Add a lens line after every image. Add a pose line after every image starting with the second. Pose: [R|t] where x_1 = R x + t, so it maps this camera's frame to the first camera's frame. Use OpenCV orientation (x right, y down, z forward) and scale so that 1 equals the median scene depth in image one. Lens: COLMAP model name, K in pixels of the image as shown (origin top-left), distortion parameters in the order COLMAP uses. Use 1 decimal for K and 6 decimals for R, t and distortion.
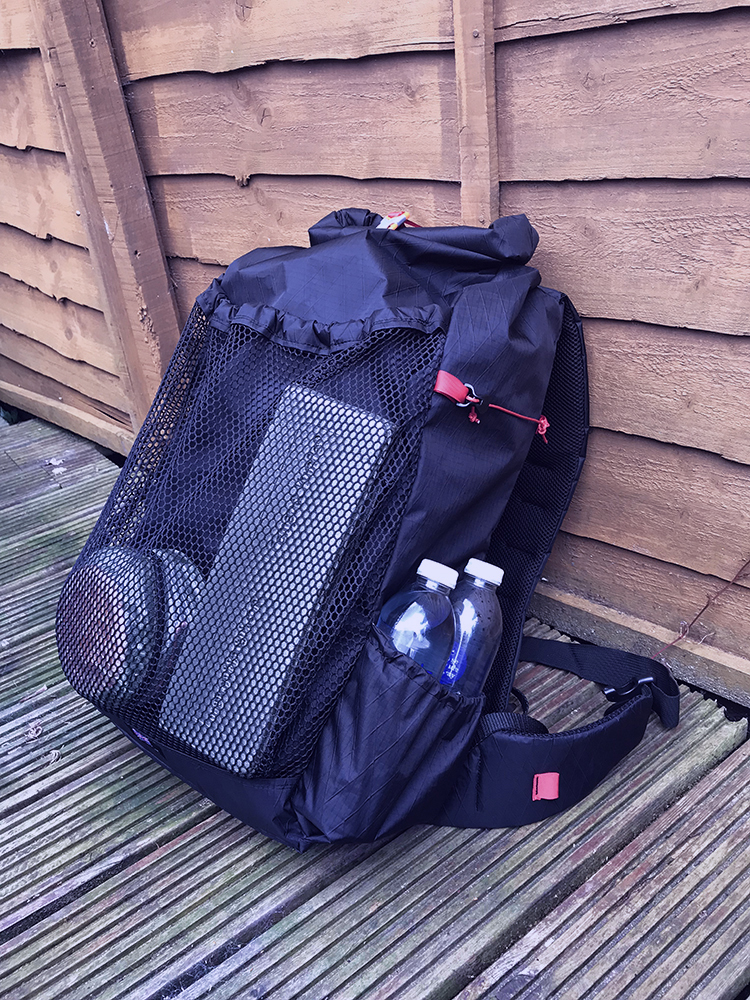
lens RADIAL K [[829.1, 0, 369.5], [0, 829.1, 497.5], [0, 0, 1]] dist [0.010873, 0.009341]
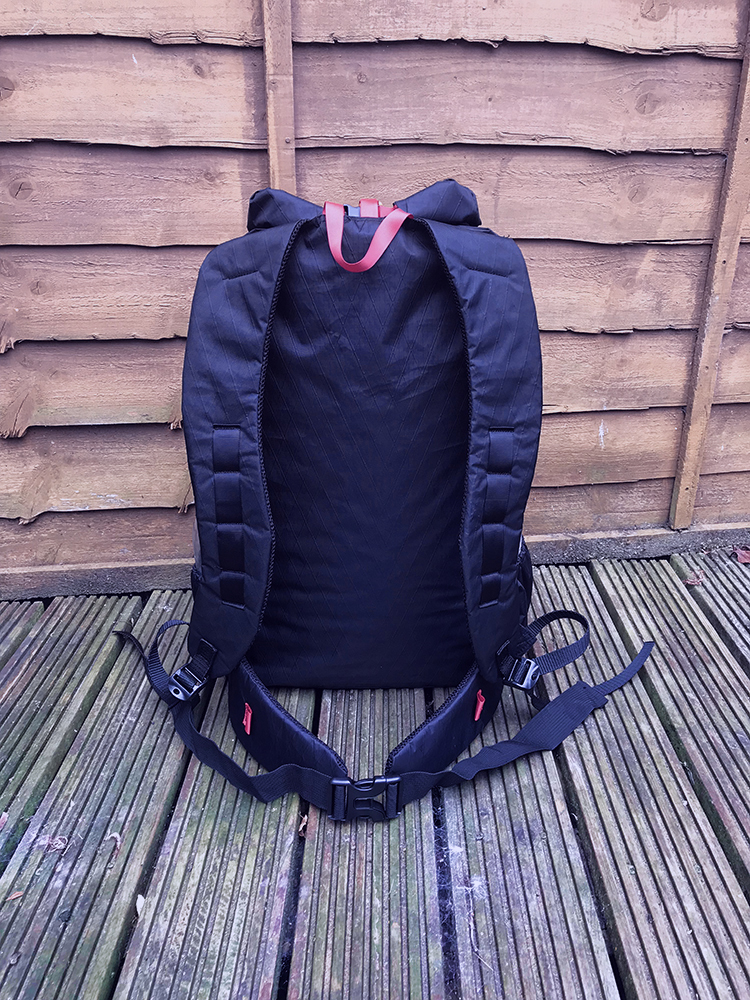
lens RADIAL K [[829.1, 0, 375.0], [0, 829.1, 498.9], [0, 0, 1]] dist [0.010873, 0.009341]
pose [[0.607546, -0.213742, 0.764985, -0.943892], [0.315791, 0.948721, 0.014280, 0.038348], [-0.728810, 0.232899, 0.643890, 0.132325]]
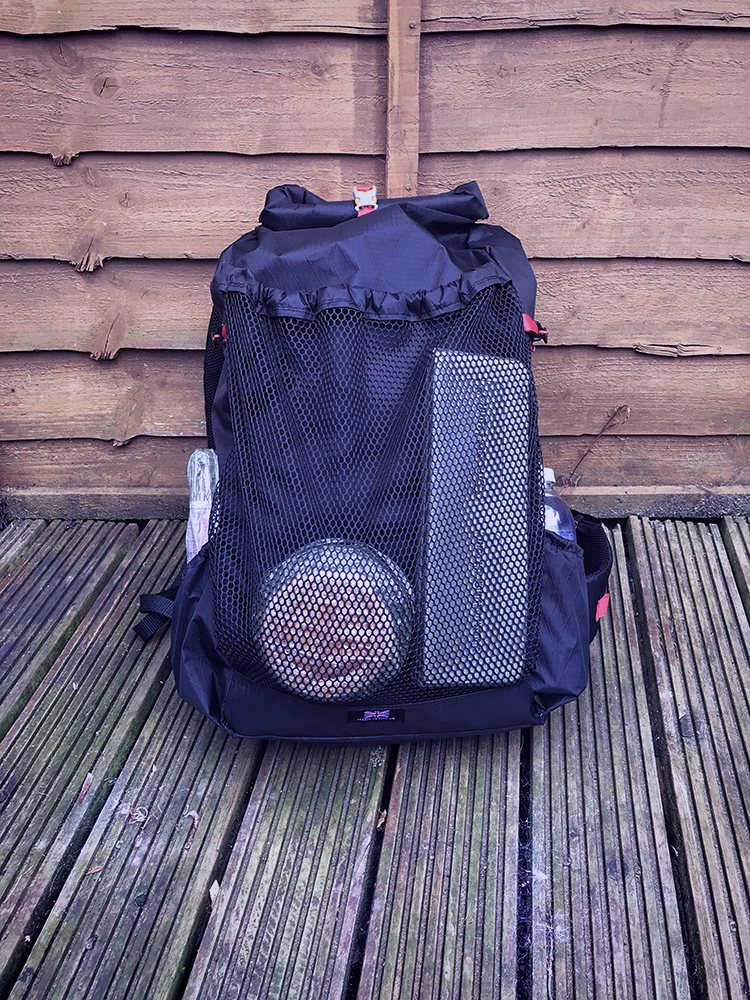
lens RADIAL K [[829.1, 0, 374.8], [0, 829.1, 499.4], [0, 0, 1]] dist [0.010873, 0.009341]
pose [[0.717264, -0.305123, 0.626445, -0.799728], [0.265676, 0.950869, 0.158947, -0.126363], [-0.644165, 0.052424, 0.763088, 0.184606]]
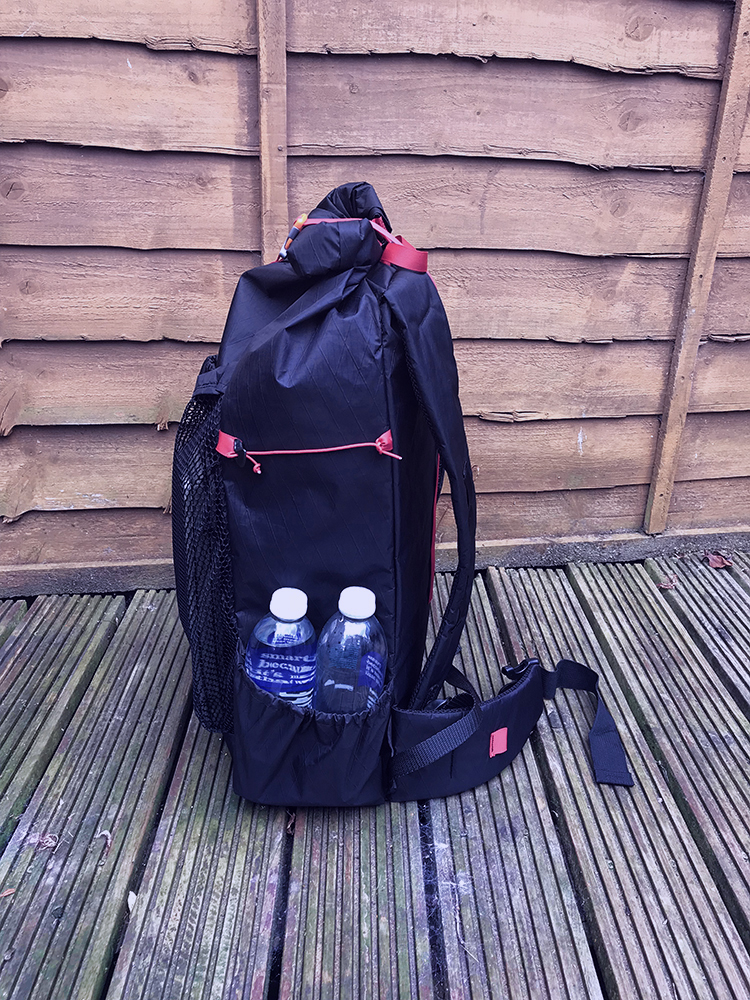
lens RADIAL K [[829.1, 0, 375.3], [0, 829.1, 498.7], [0, 0, 1]] dist [0.010873, 0.009341]
pose [[0.581552, -0.207813, 0.786518, -0.977854], [0.303480, 0.952448, 0.027261, 0.021209], [-0.754783, 0.222839, 0.616965, 0.134888]]
